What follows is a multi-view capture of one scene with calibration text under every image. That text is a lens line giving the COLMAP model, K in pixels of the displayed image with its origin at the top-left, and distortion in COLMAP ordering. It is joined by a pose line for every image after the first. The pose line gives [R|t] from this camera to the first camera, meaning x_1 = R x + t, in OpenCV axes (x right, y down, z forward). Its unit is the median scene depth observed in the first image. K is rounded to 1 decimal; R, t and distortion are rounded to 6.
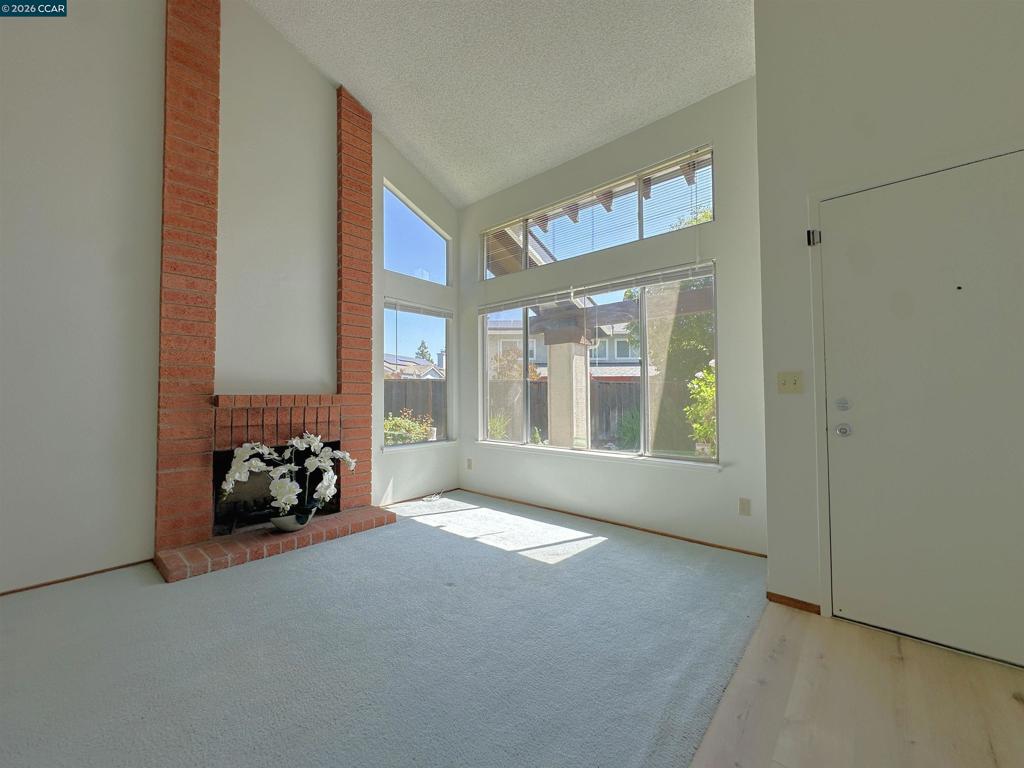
lens RADIAL K [[408.7, 0, 512.0], [0, 408.7, 385.1], [0, 0, 1]] dist [-0.002656, -0.000110]
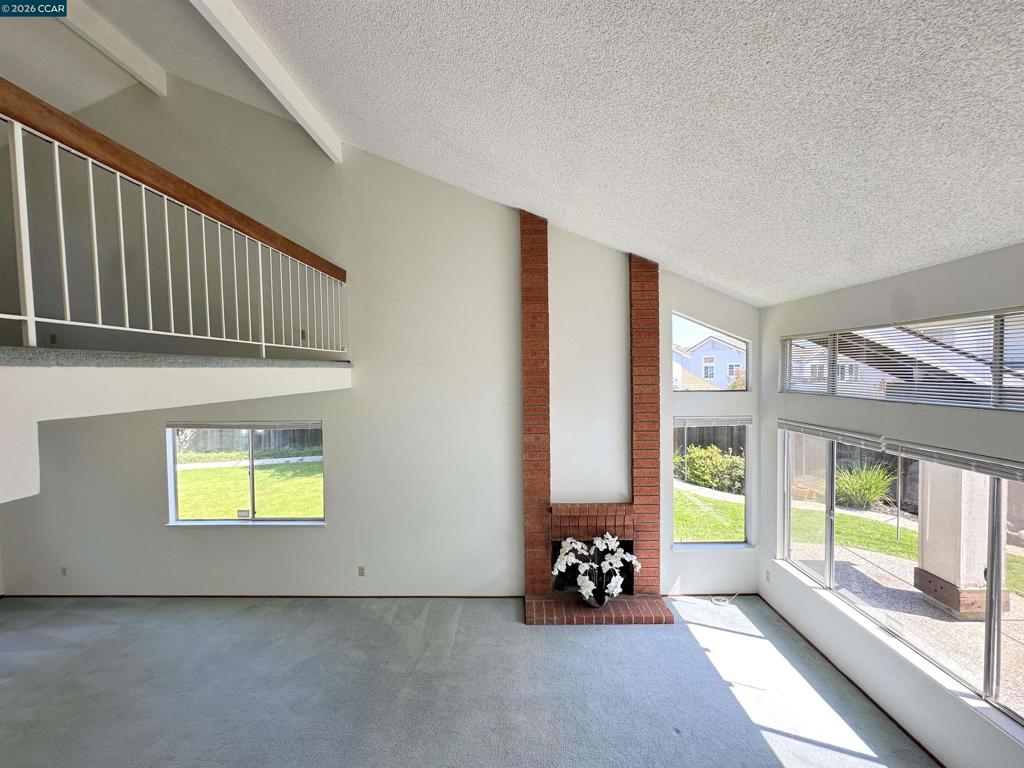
lens RADIAL K [[408.7, 0, 512.0], [0, 408.7, 385.1], [0, 0, 1]] dist [-0.002656, -0.000110]
pose [[0.652473, 0.023565, -0.757445, 0.343160], [0.031588, 0.997802, 0.058253, -0.516986], [0.757153, -0.061935, 0.650295, -0.105613]]
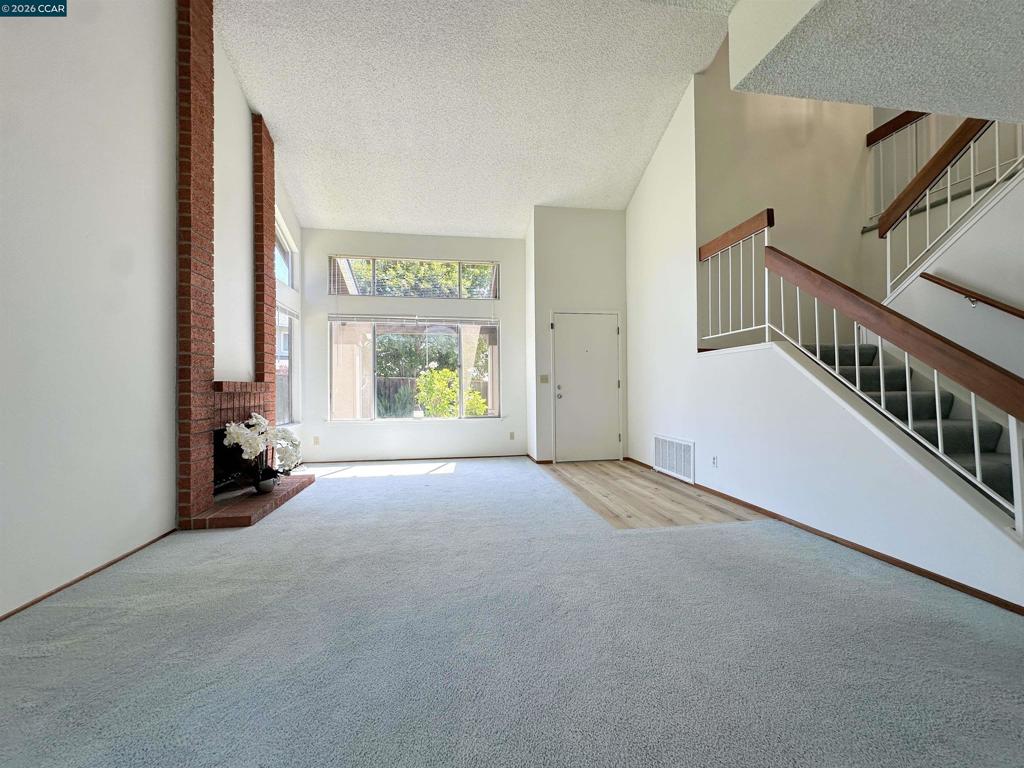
lens RADIAL K [[408.7, 0, 512.0], [0, 408.7, 385.1], [0, 0, 1]] dist [-0.002656, -0.000110]
pose [[0.633708, 0.006130, 0.773548, -1.043453], [-0.015952, 0.999860, 0.005144, 0.015685], [-0.773408, -0.015600, 0.633716, -0.355648]]
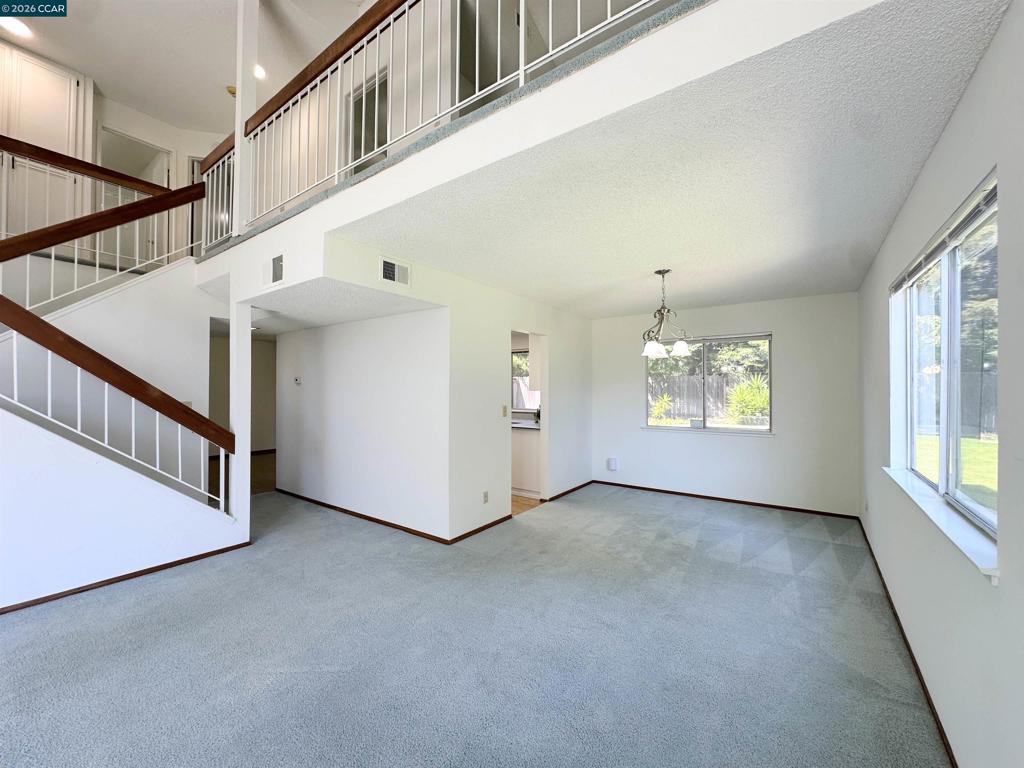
lens RADIAL K [[408.7, 0, 512.0], [0, 408.7, 385.1], [0, 0, 1]] dist [-0.002656, -0.000110]
pose [[-0.995770, 0.002217, -0.091849, -0.802583], [0.005624, 0.999305, -0.036846, -0.083052], [0.091704, -0.037206, -0.995091, 0.687852]]
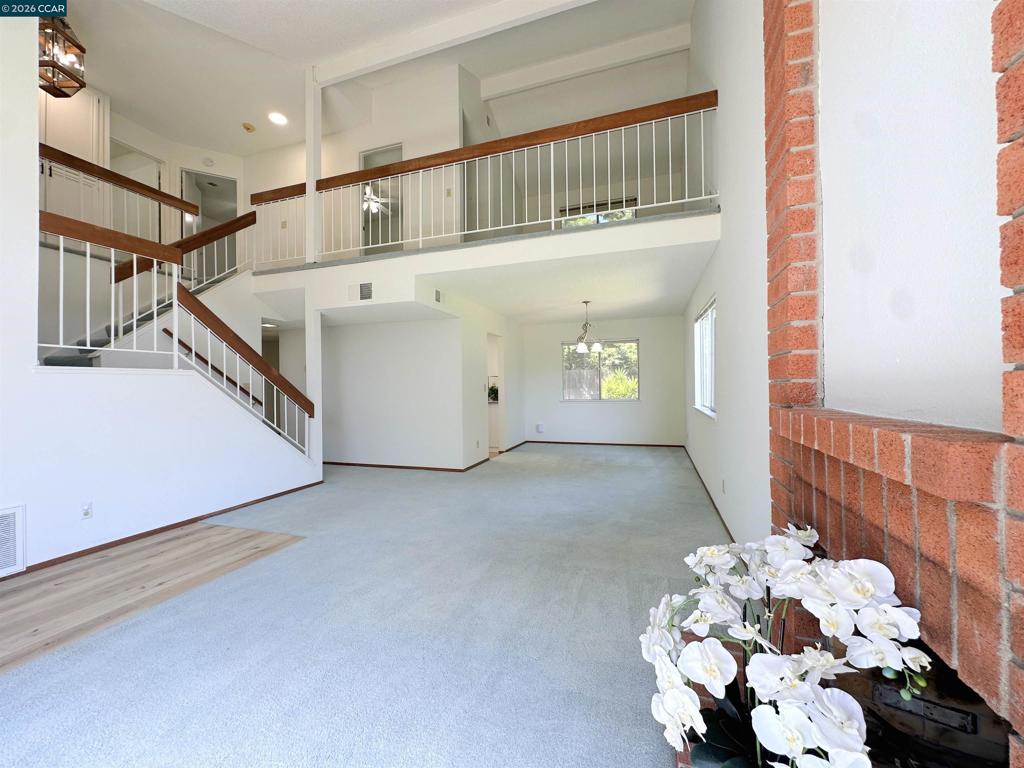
lens RADIAL K [[408.7, 0, 512.0], [0, 408.7, 385.1], [0, 0, 1]] dist [-0.002656, -0.000110]
pose [[-0.924043, 0.015571, -0.381972, -0.223864], [0.027327, 0.999304, -0.025372, -0.000701], [0.381312, -0.033883, -0.923825, 1.277064]]
